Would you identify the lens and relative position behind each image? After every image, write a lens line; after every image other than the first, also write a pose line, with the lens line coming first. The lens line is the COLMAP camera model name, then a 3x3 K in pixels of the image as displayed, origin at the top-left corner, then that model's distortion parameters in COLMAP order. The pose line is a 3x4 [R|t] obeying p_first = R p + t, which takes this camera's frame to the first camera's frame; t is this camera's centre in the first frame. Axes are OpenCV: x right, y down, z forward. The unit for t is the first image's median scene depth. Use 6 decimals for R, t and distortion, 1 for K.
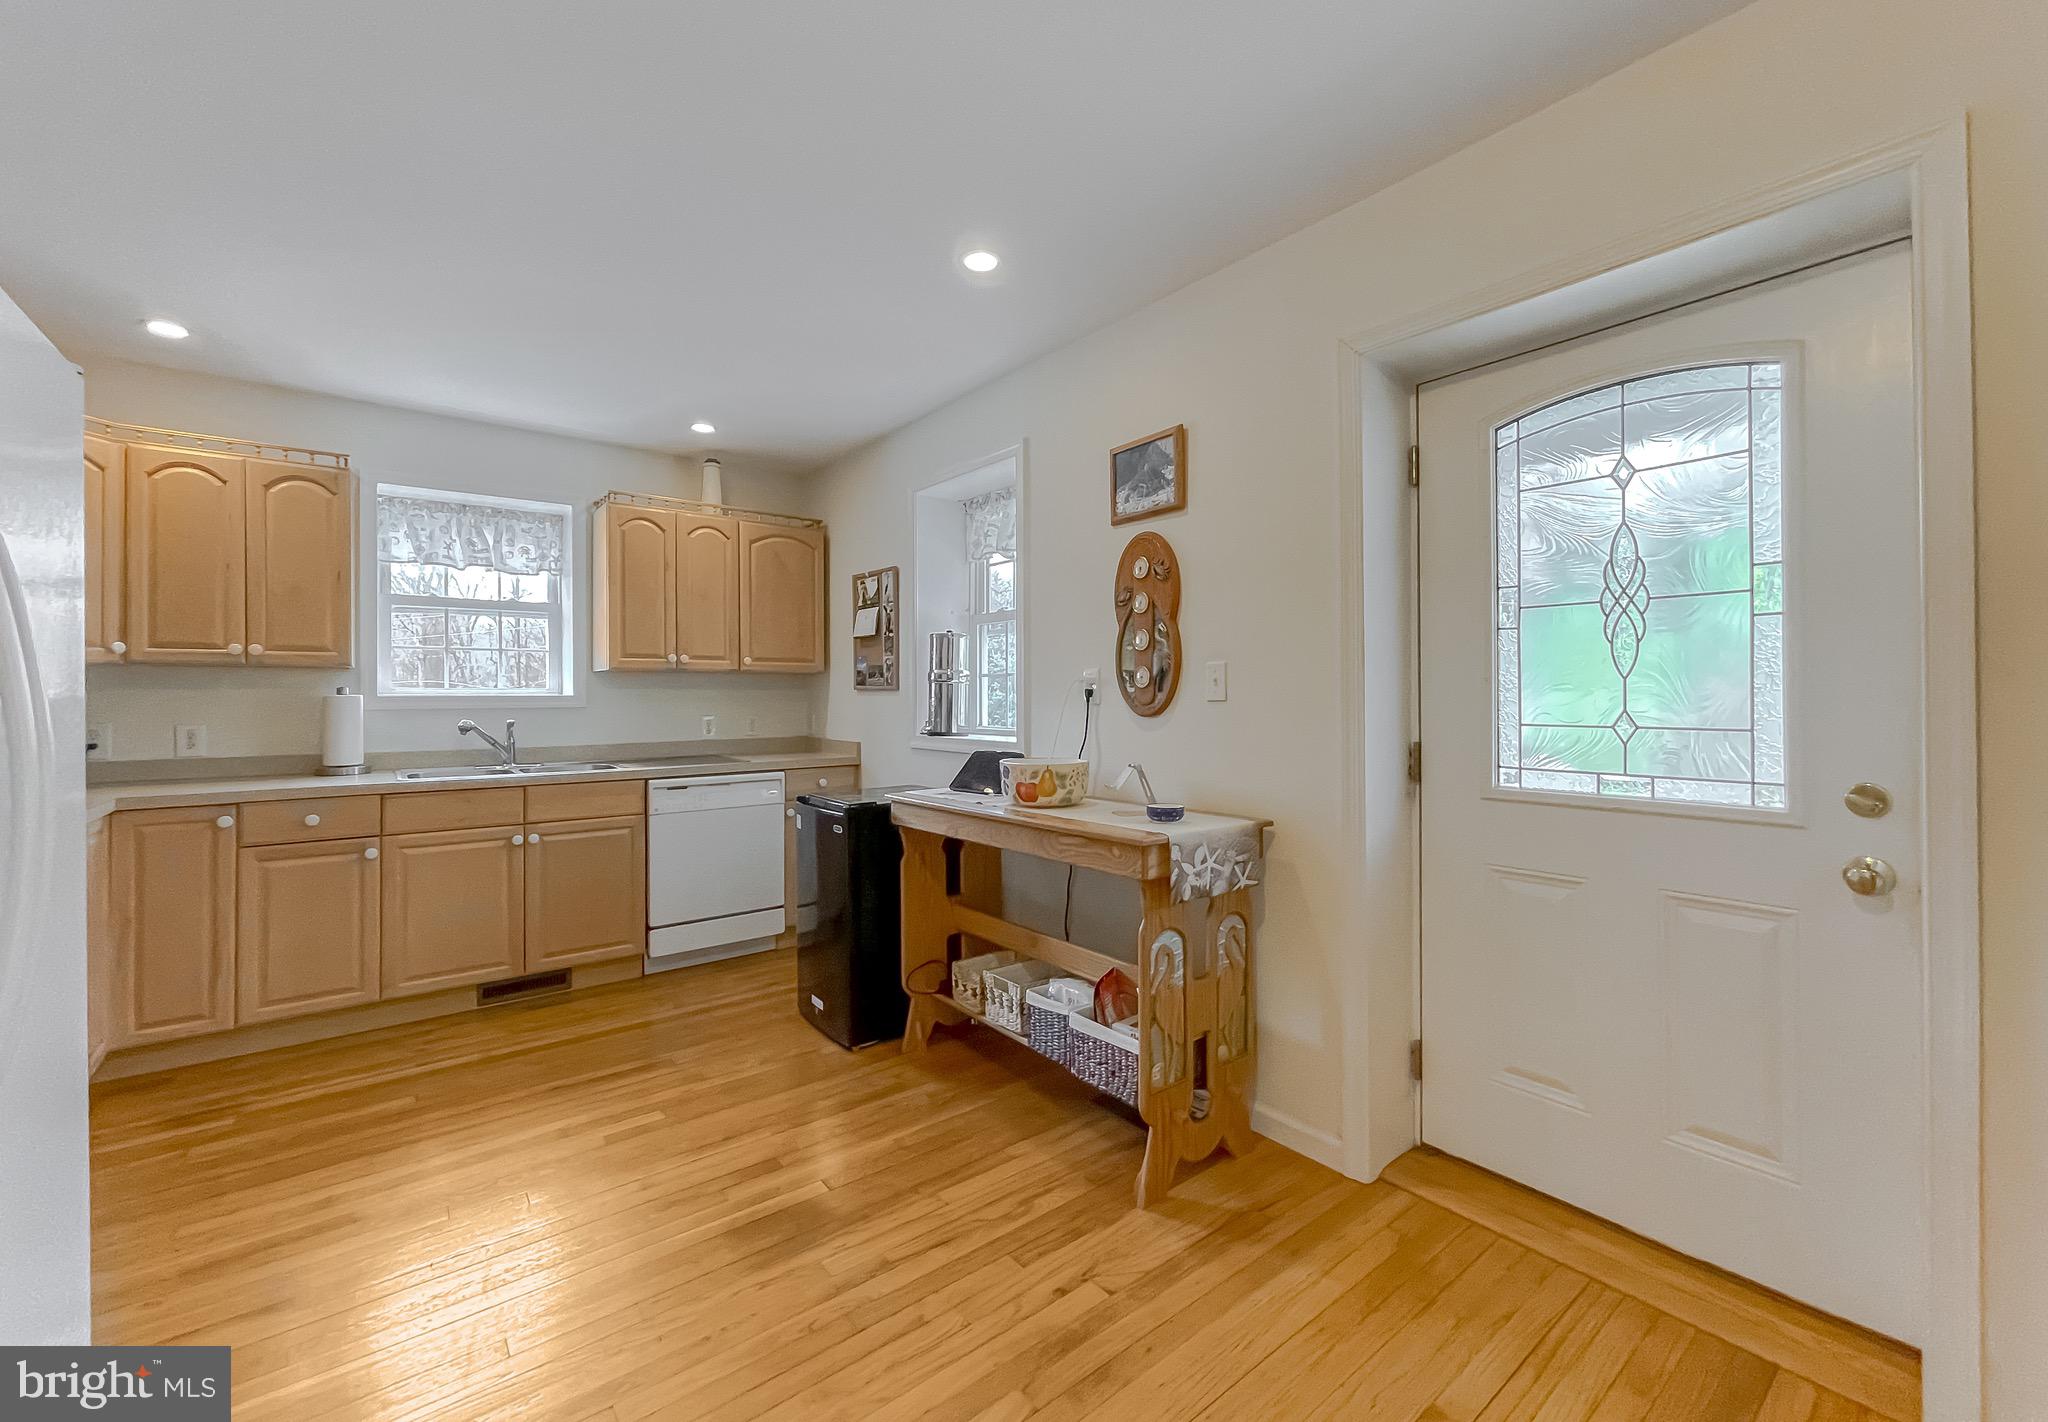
lens RADIAL K [[825.4, 0, 1012.6], [0, 825.4, 692.9], [0, 0, 1]] dist [-0.003906, 0.000075]
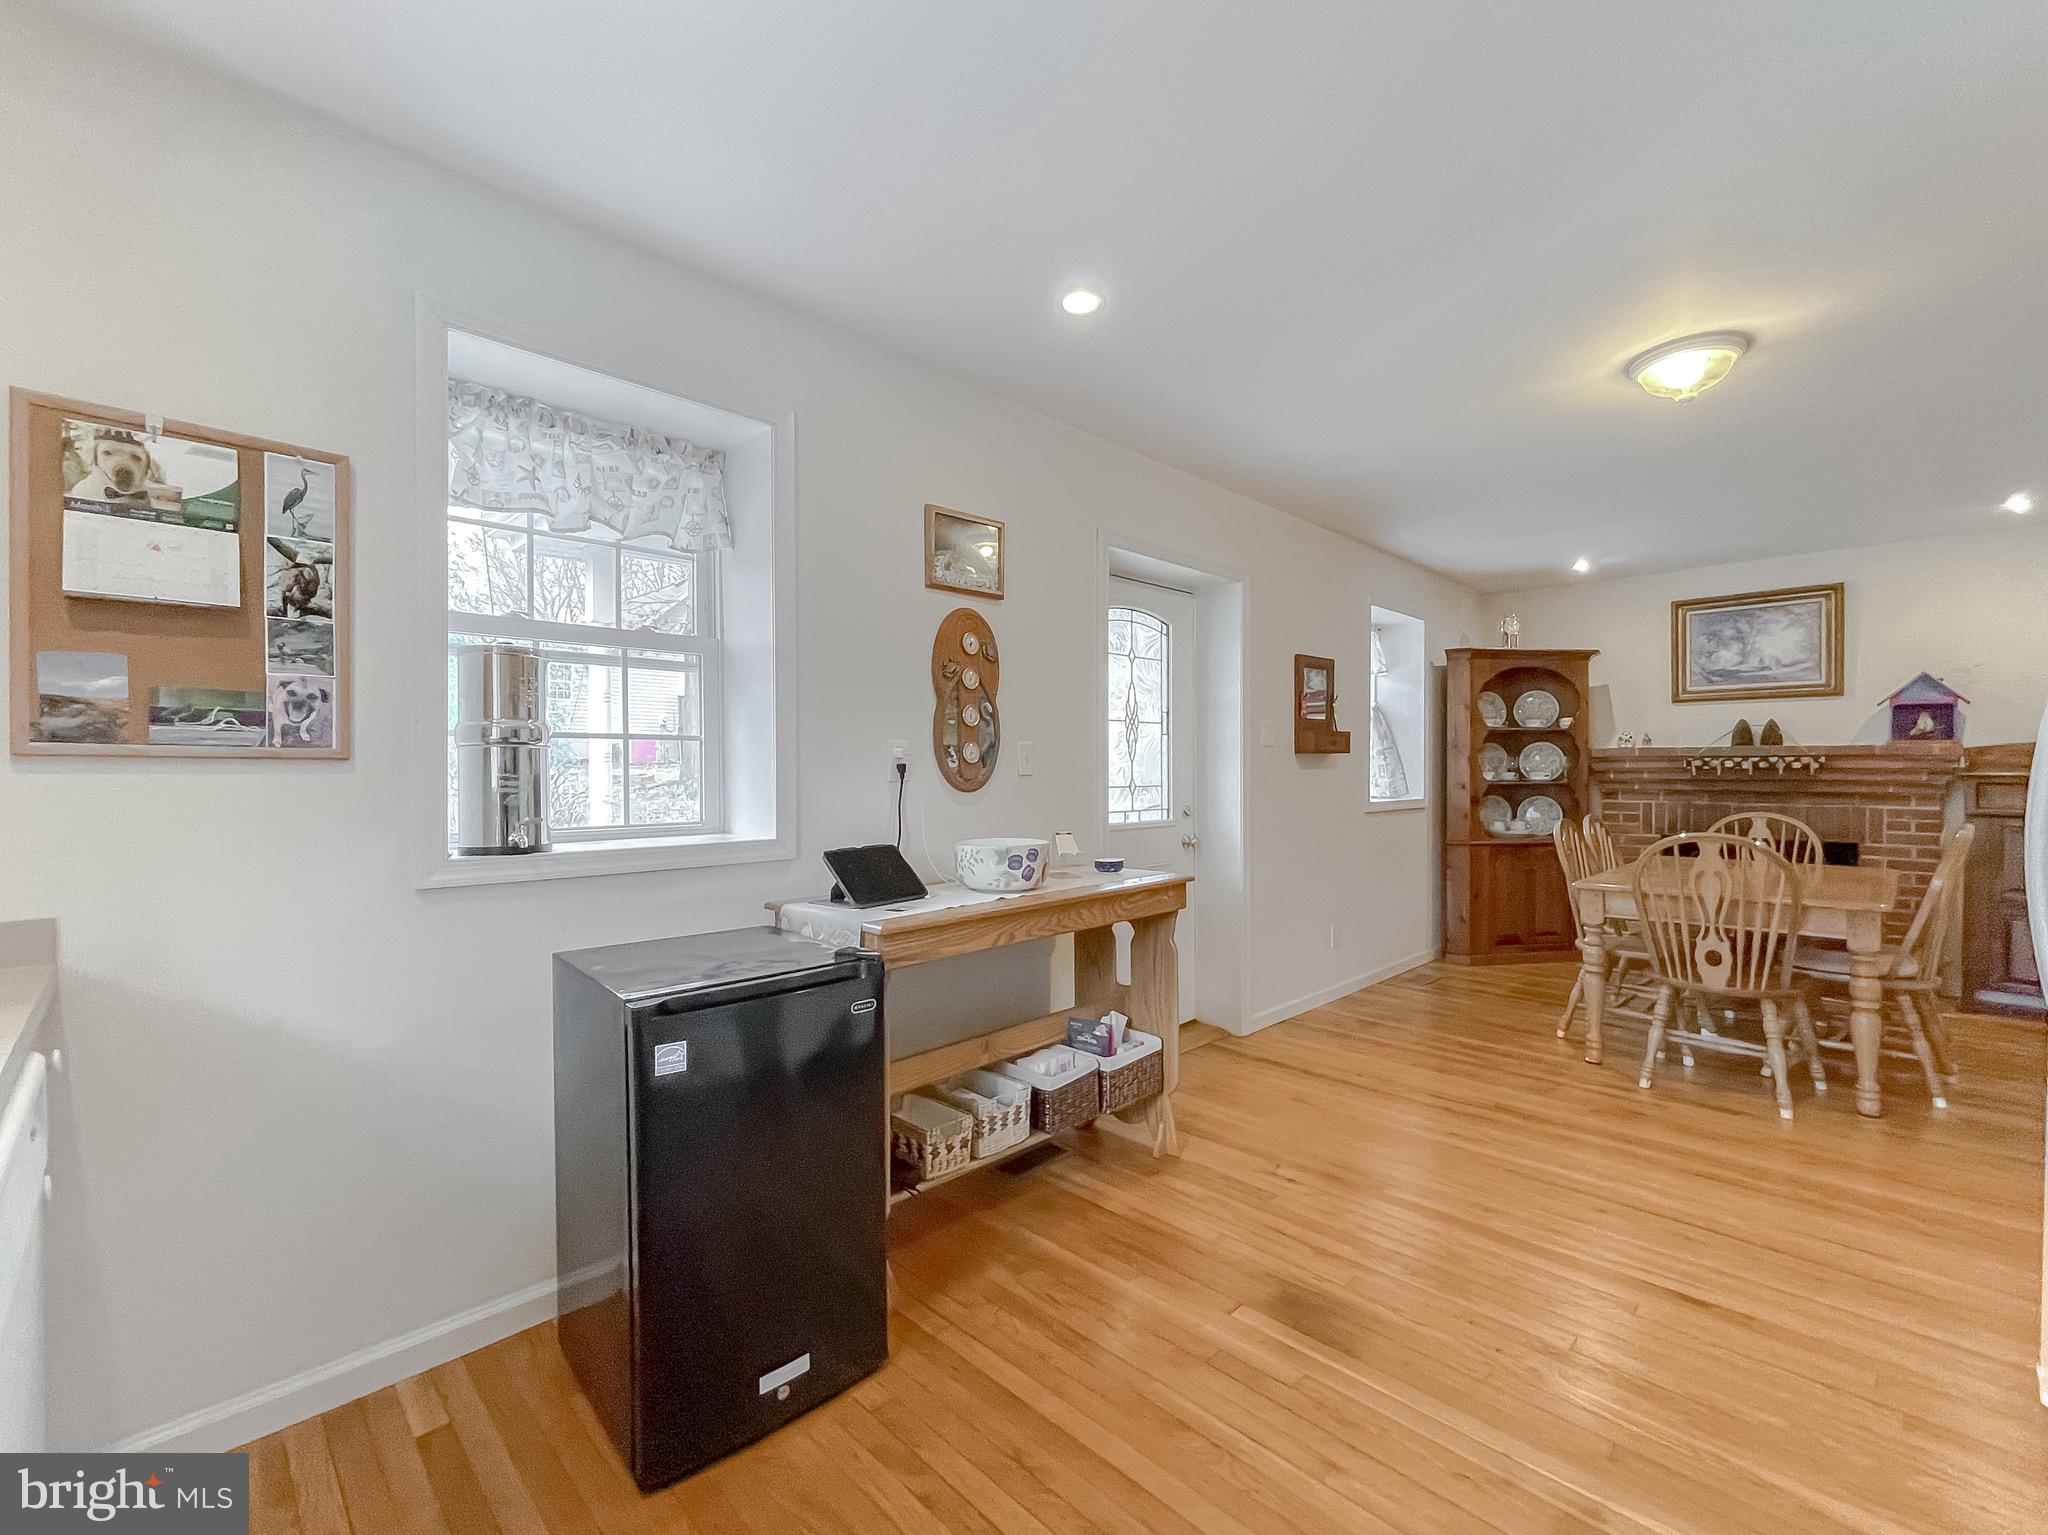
lens RADIAL K [[881.3, 0, 1024.0], [0, 881.3, 767.5], [0, 0, 1]] dist [-0.000704, -0.000084]
pose [[-0.119679, 0.001357, 0.992812, -0.658438], [-0.002698, 0.999995, -0.001692, 0.000524], [-0.992809, -0.002881, -0.119675, 0.762658]]
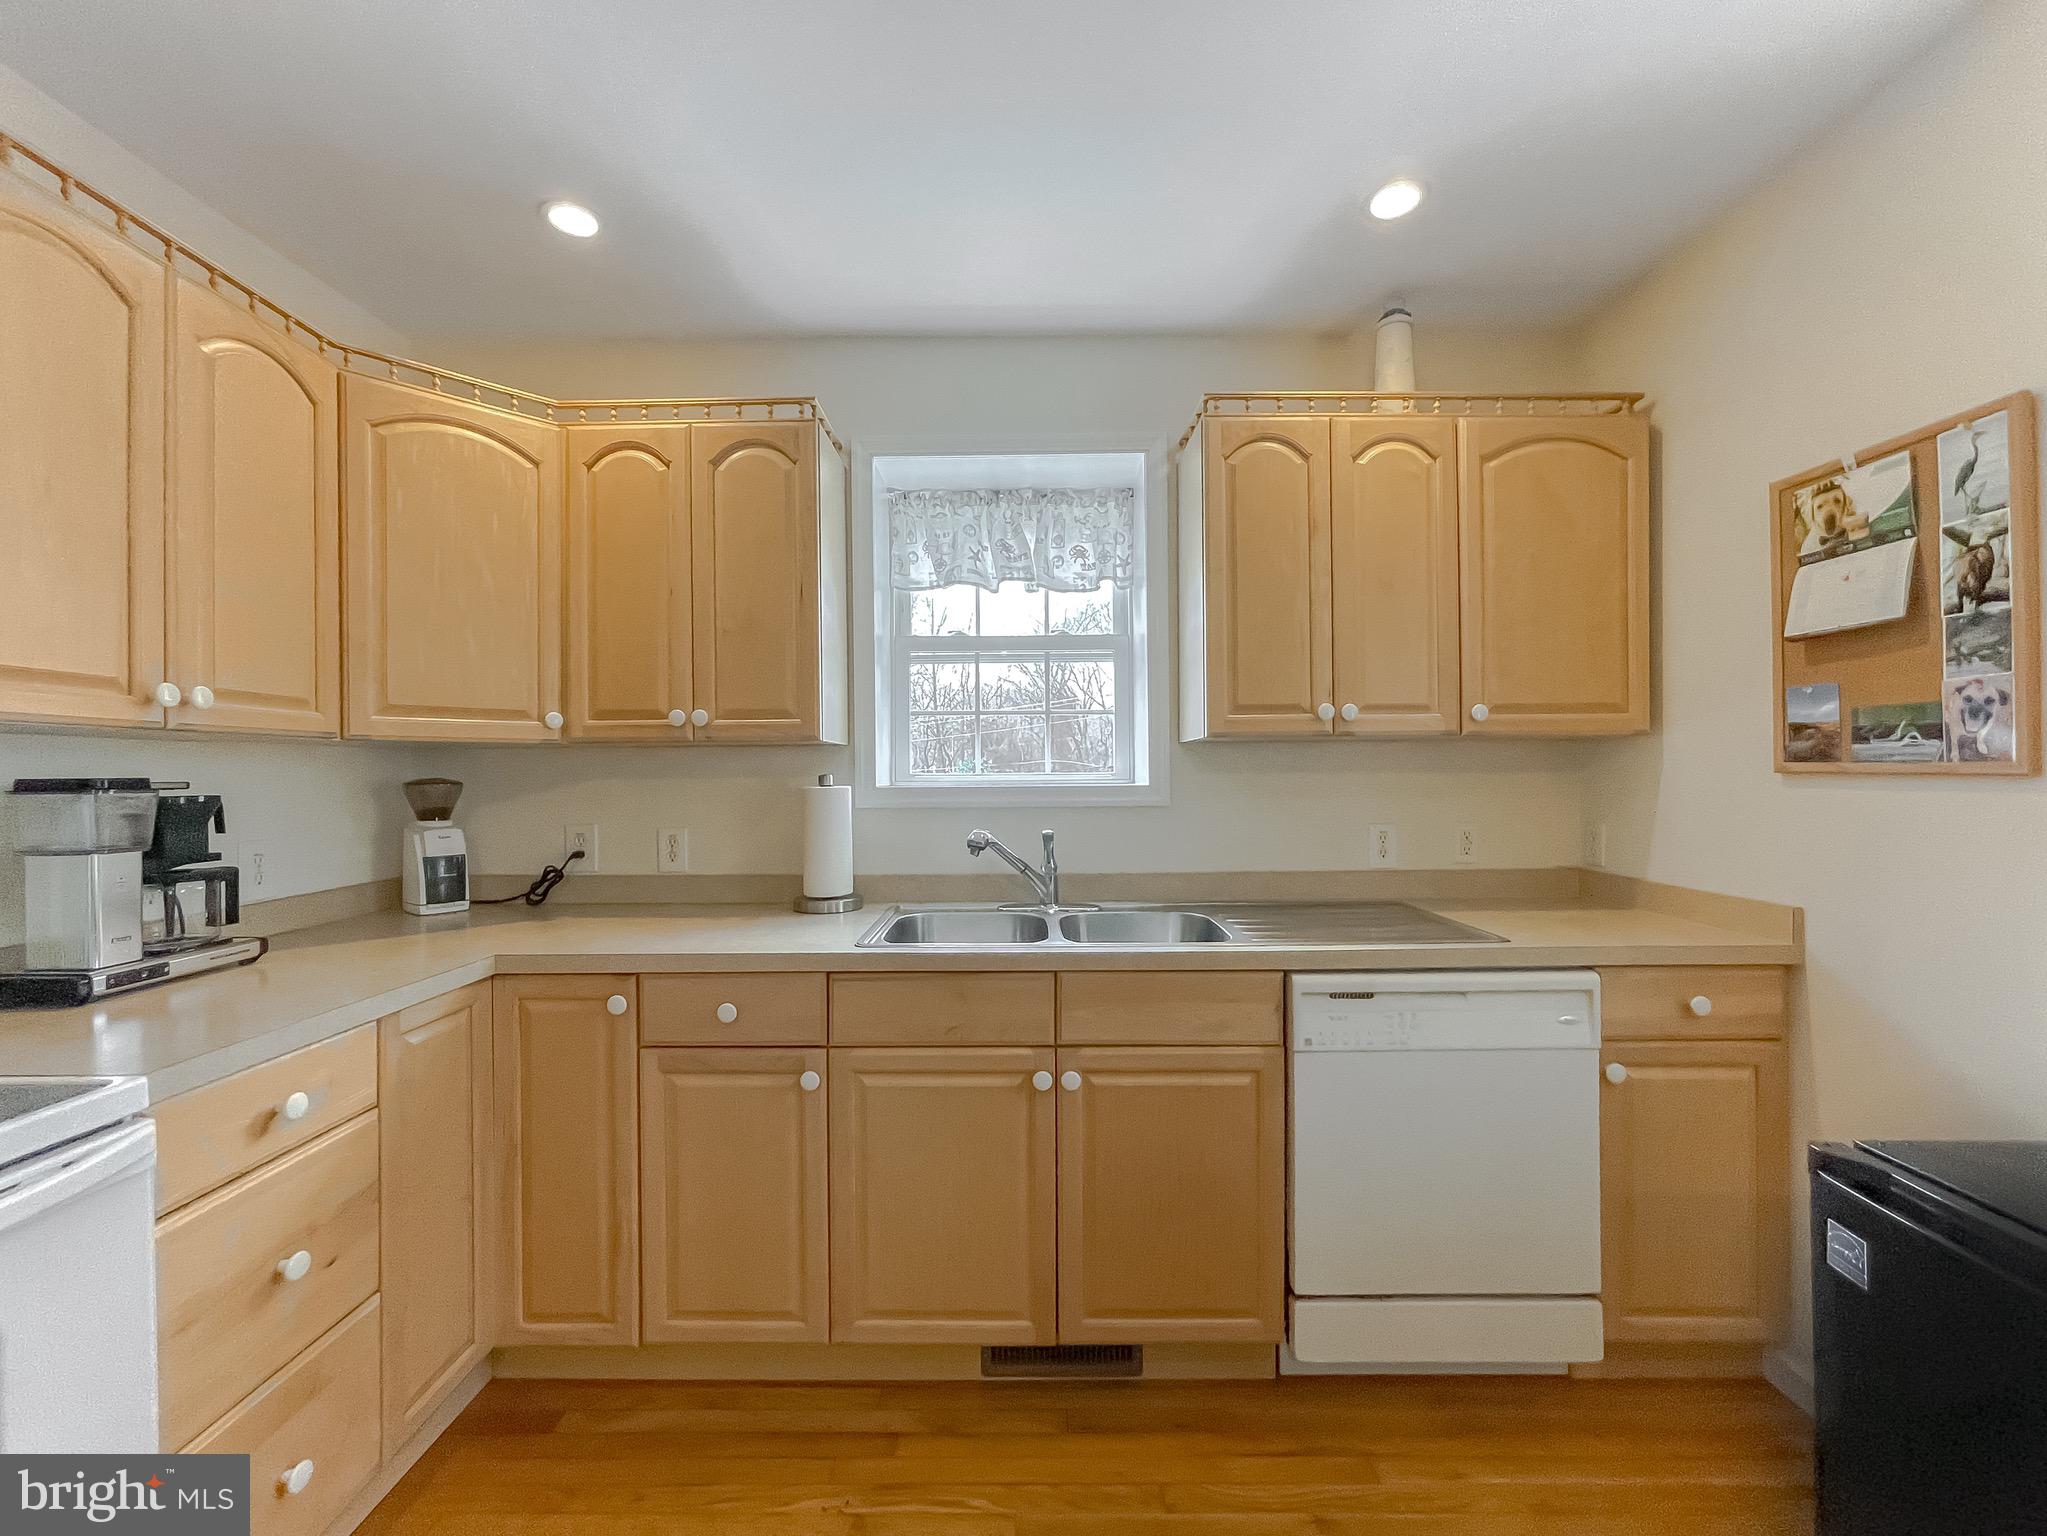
lens RADIAL K [[824.5, 0, 1023.5], [0, 824.5, 768.0], [0, 0, 1]] dist [-0.000767, -0.000051]
pose [[0.790139, -0.006836, -0.612890, -0.272022], [0.005456, 0.999977, -0.004120, -0.007542], [0.612904, -0.000088, 0.790157, 0.537393]]
